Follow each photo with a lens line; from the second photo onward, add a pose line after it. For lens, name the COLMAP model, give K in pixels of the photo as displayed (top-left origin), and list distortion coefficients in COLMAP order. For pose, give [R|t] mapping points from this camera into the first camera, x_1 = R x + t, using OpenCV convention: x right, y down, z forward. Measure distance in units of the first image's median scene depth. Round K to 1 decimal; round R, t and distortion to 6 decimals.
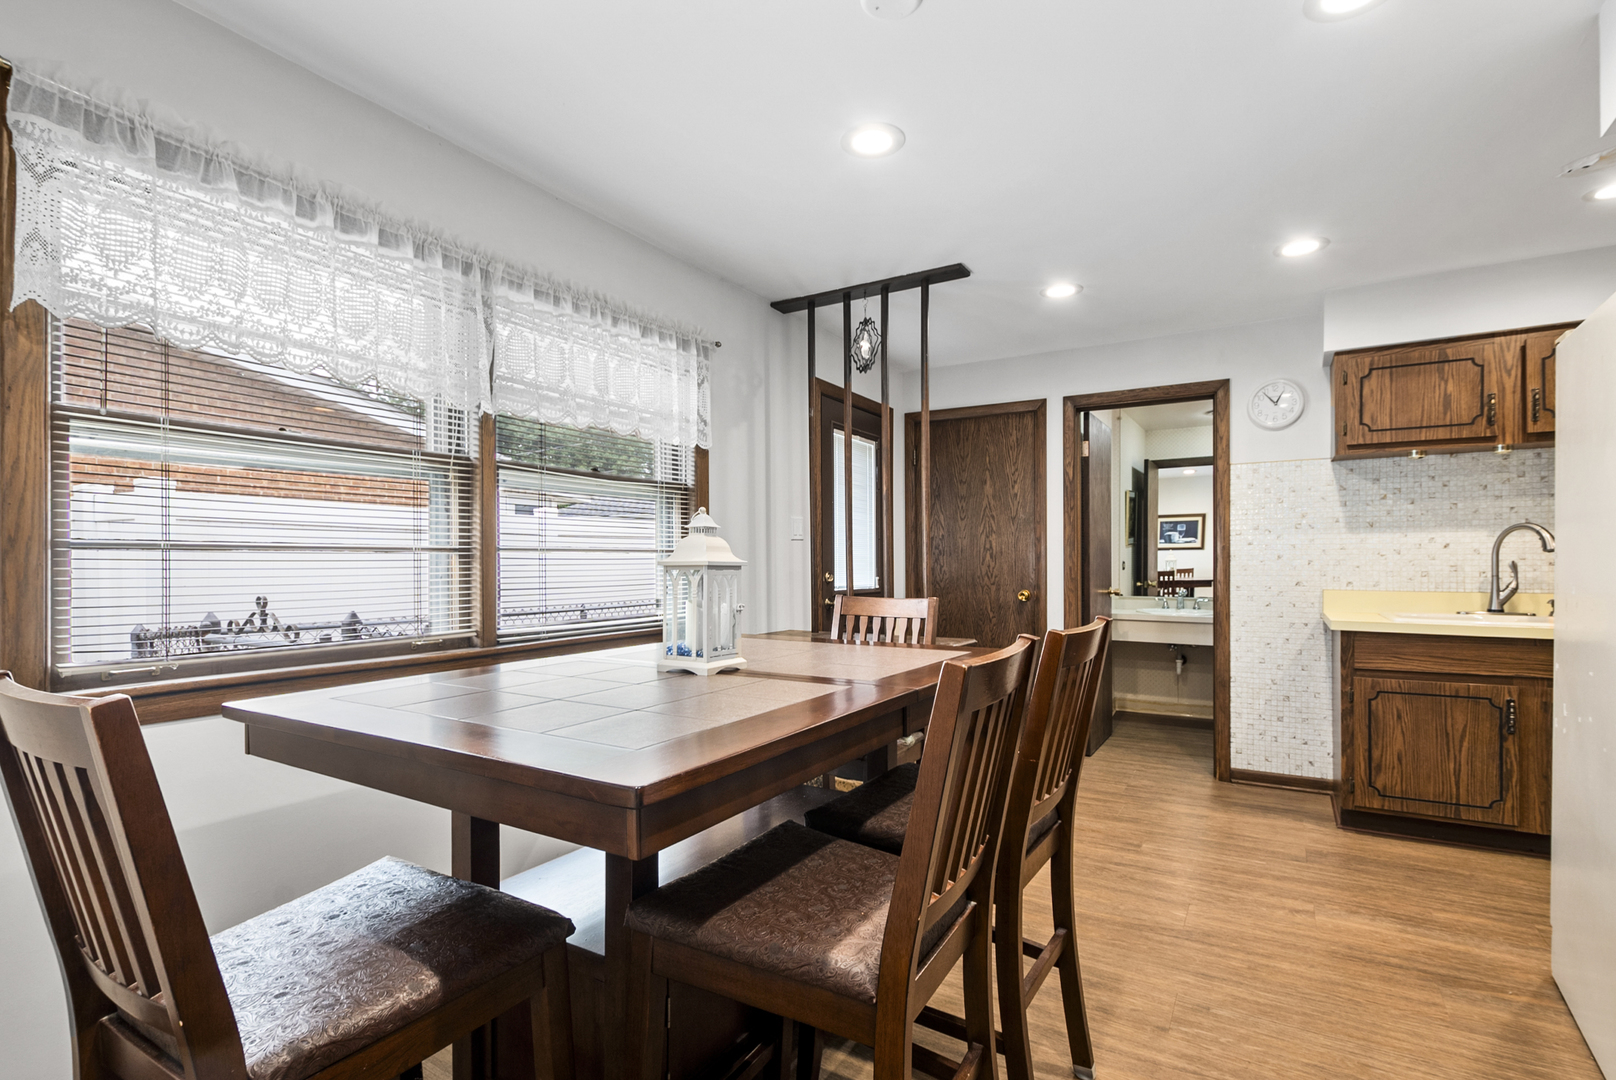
lens RADIAL K [[754.2, 0, 832.7], [0, 754.2, 567.9], [0, 0, 1]] dist [-0.001513, -0.000869]
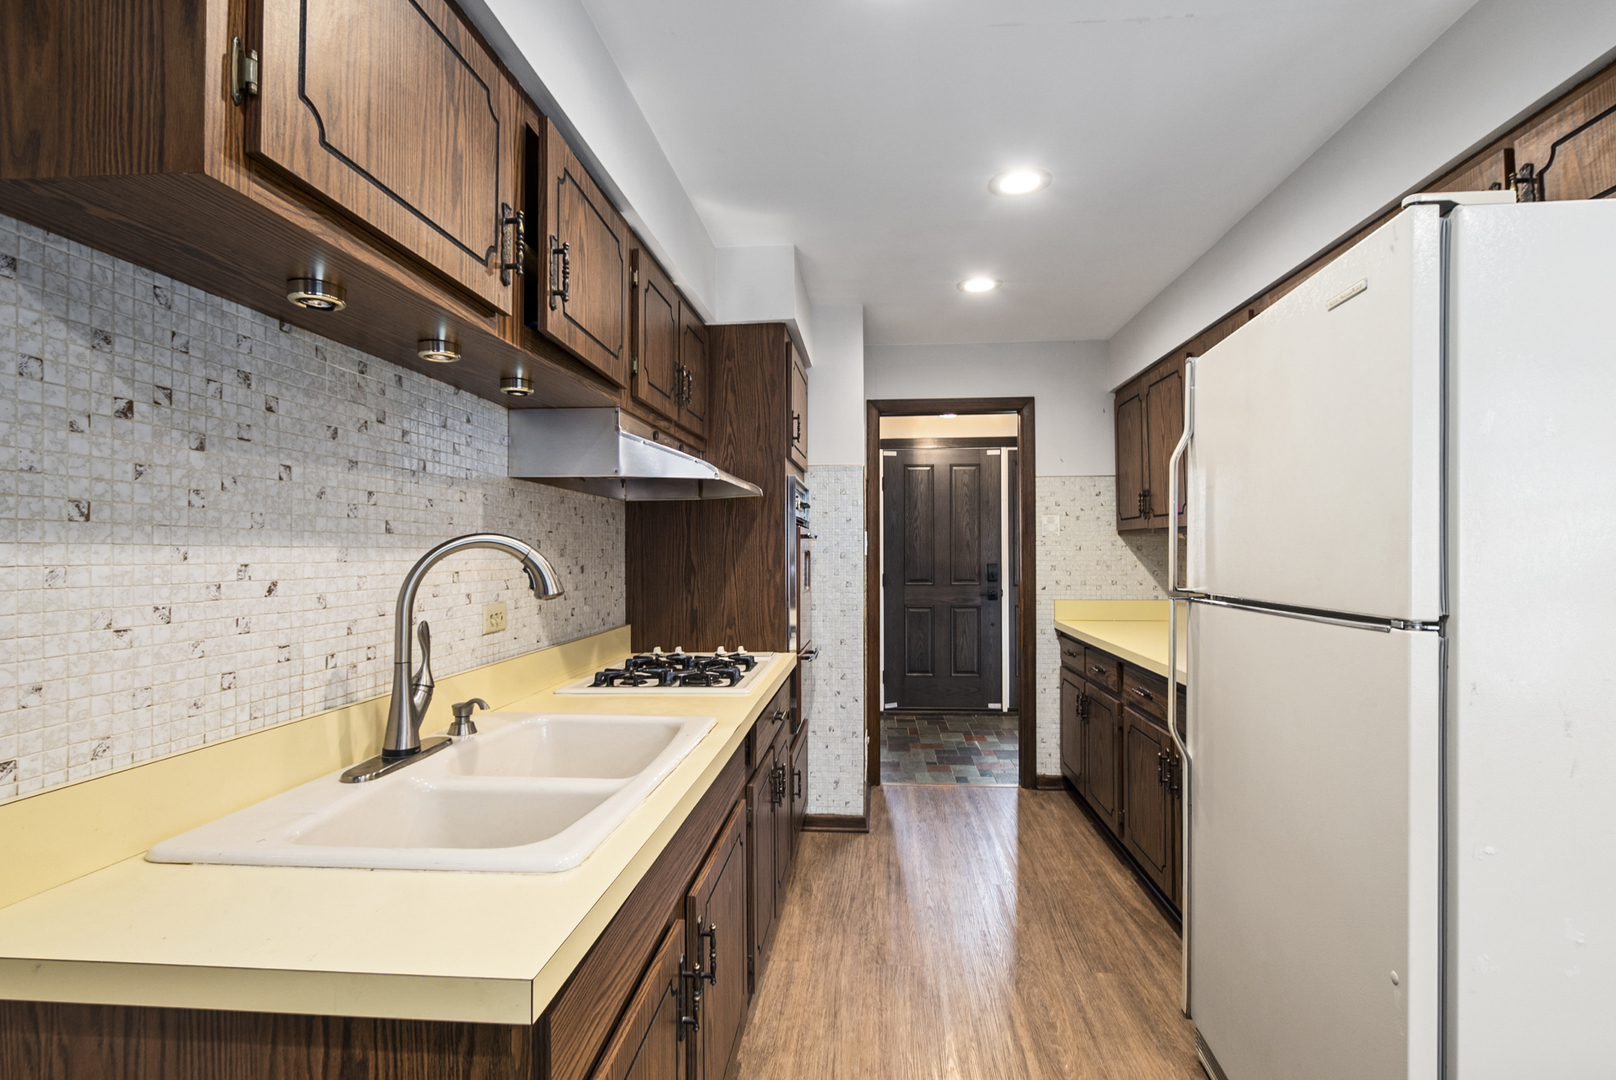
lens RADIAL K [[768.7, 0, 818.8], [0, 768.7, 545.8], [0, 0, 1]] dist [-0.000574, -0.000773]
pose [[-0.436218, 0.014077, 0.899731, 0.404223], [0.015200, 0.999850, -0.008275, -0.042480], [-0.899713, 0.010066, -0.436366, 0.944763]]
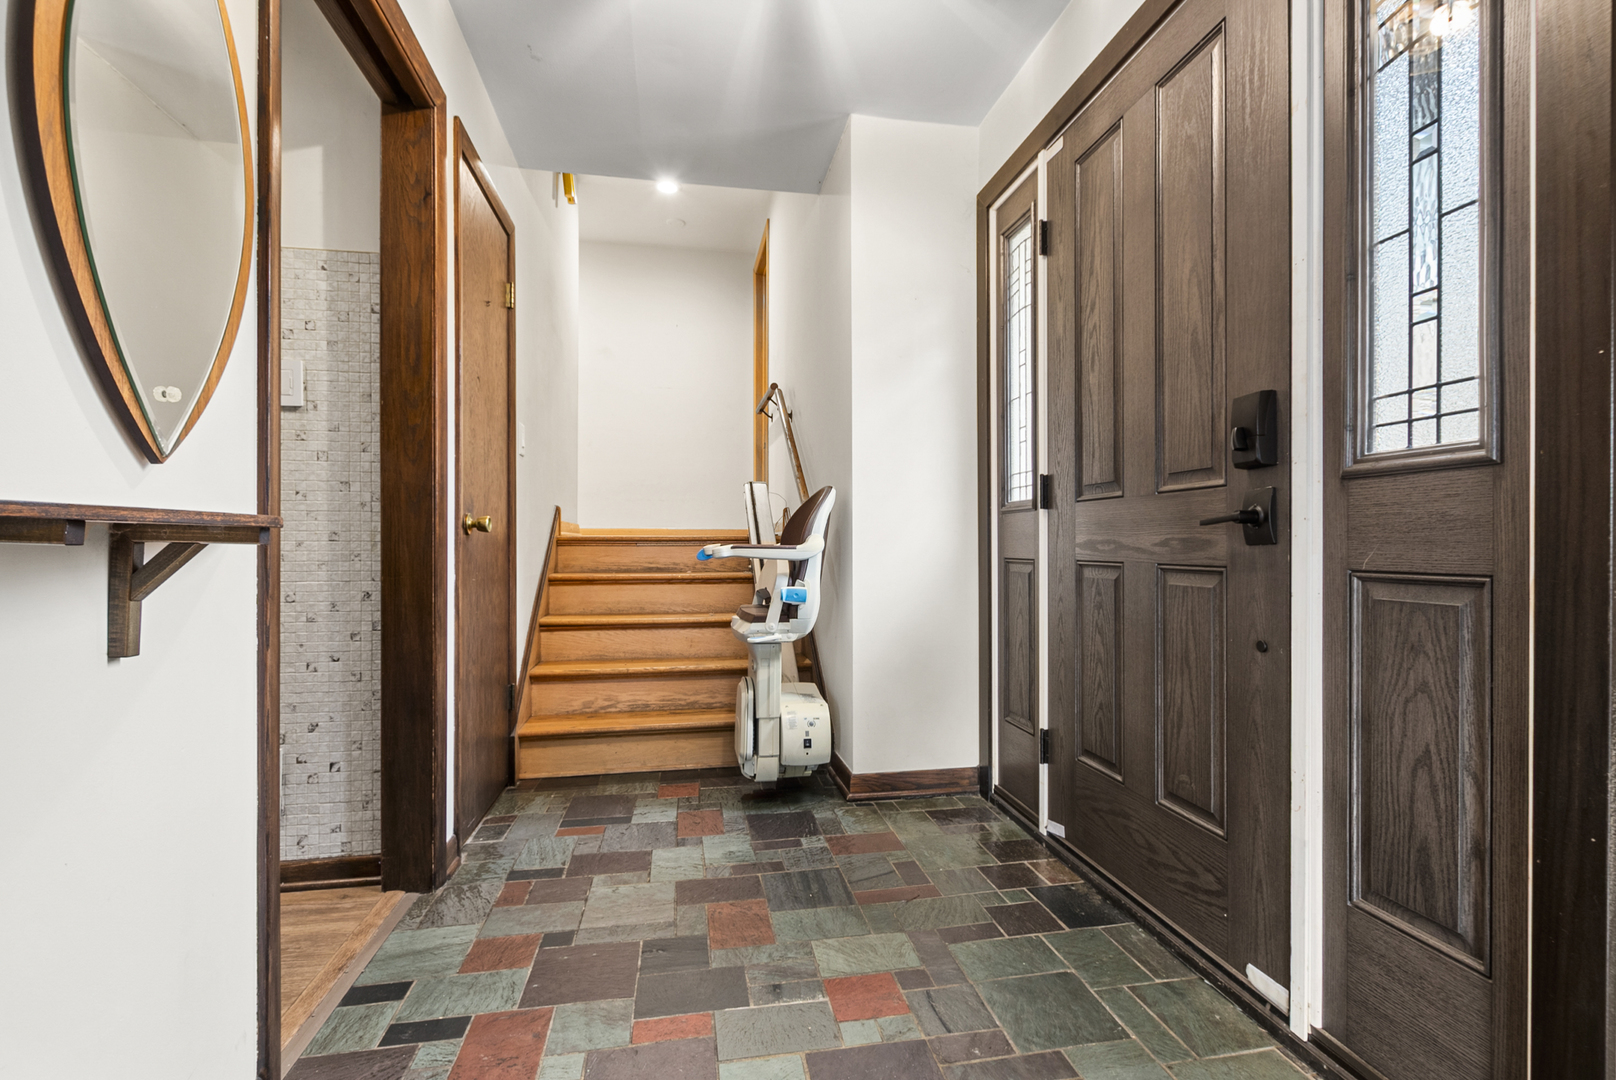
lens RADIAL K [[757.2, 0, 815.8], [0, 757.2, 540.7], [0, 0, 1]] dist [-0.011224, -0.000525]
pose [[0.757324, 0.006248, 0.653010, 1.335176], [0.003437, 0.999902, -0.013553, 0.073152], [-0.653030, 0.012509, 0.757228, -0.309284]]
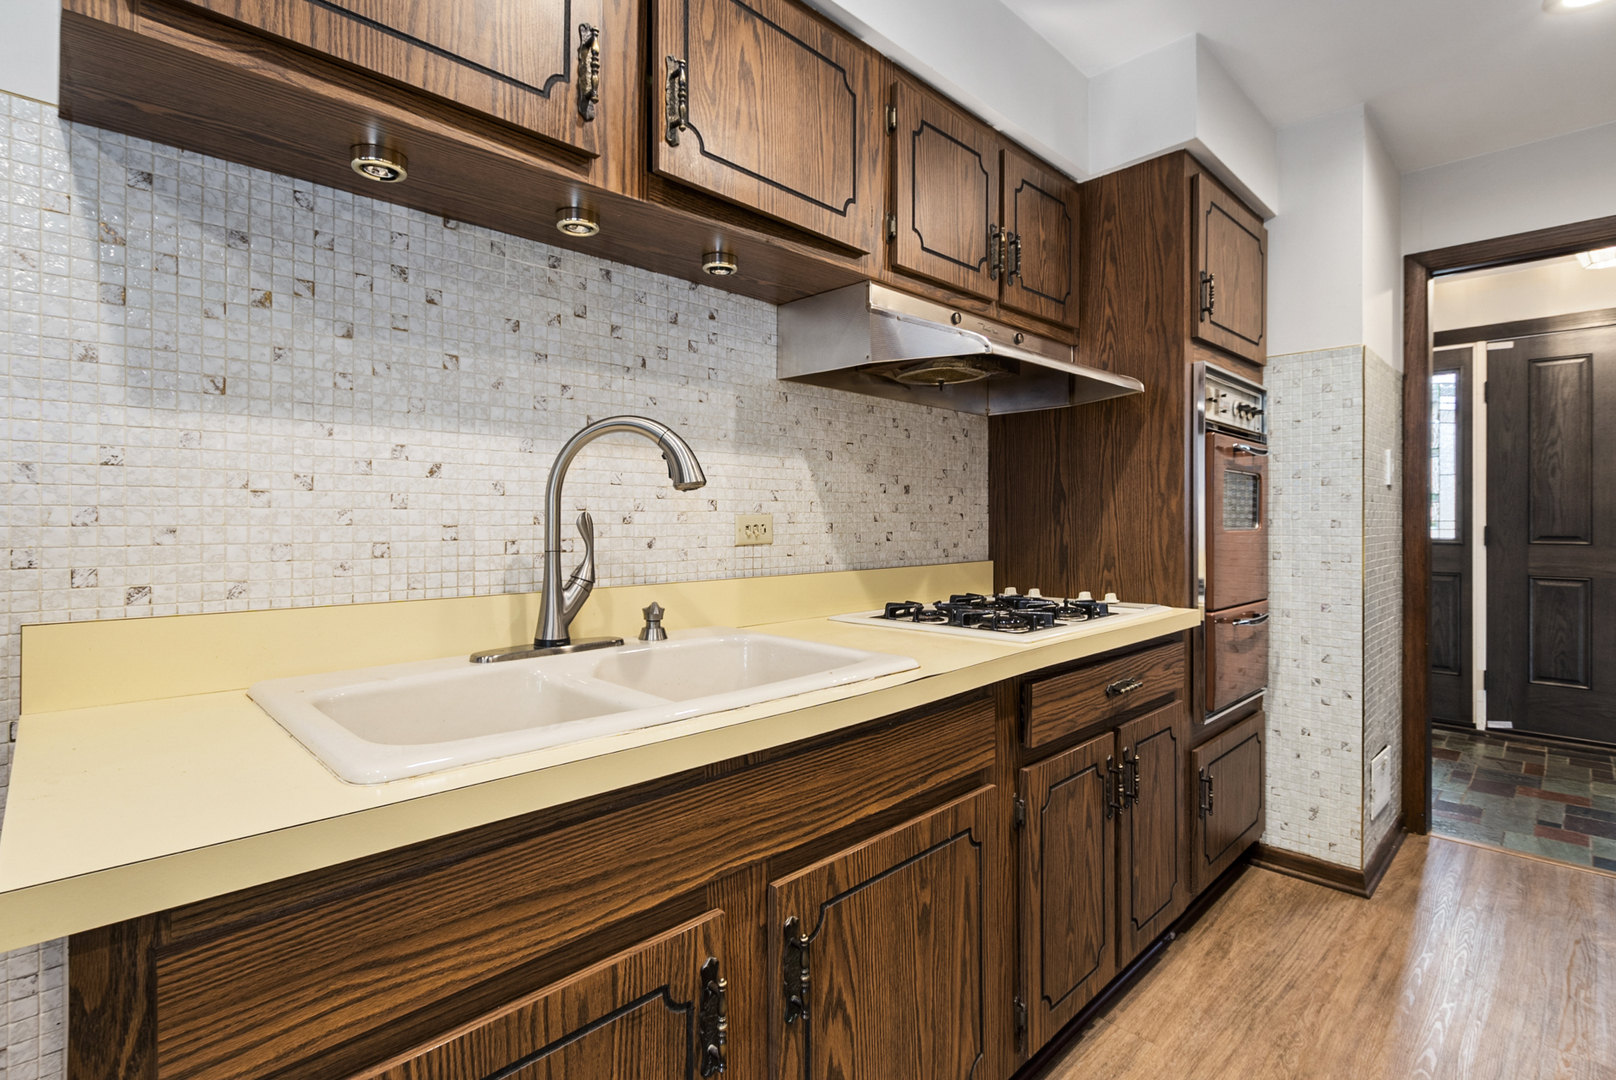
lens RADIAL K [[768.5, 0, 810.0], [0, 768.5, 515.3], [0, 0, 1]] dist [0.000881, -0.000654]
pose [[0.257997, 0.006568, 0.966124, 0.514786], [0.005341, 0.999952, -0.008225, -0.003738], [-0.966131, 0.007282, 0.257949, 0.743890]]
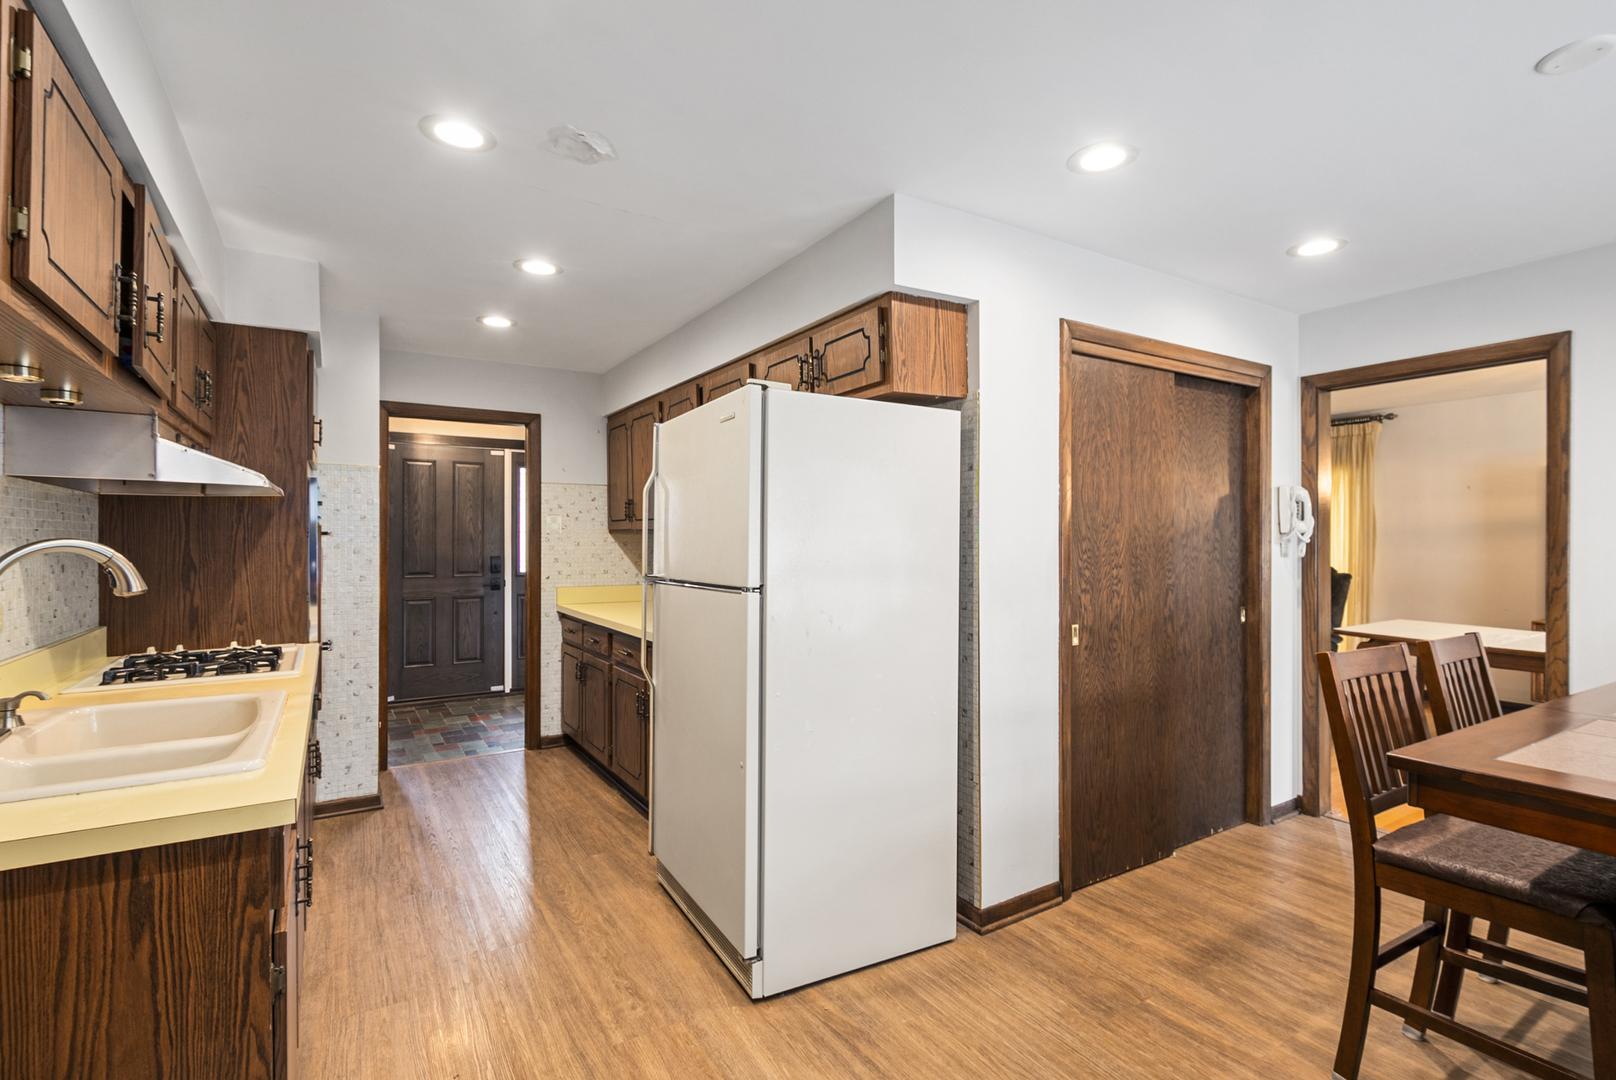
lens RADIAL K [[768.7, 0, 818.8], [0, 768.7, 545.8], [0, 0, 1]] dist [-0.000574, -0.000773]
pose [[-0.886727, 0.001643, 0.462290, 0.240195], [0.008350, 0.999887, 0.012464, -0.052737], [-0.462218, 0.014912, -0.886641, 1.123327]]
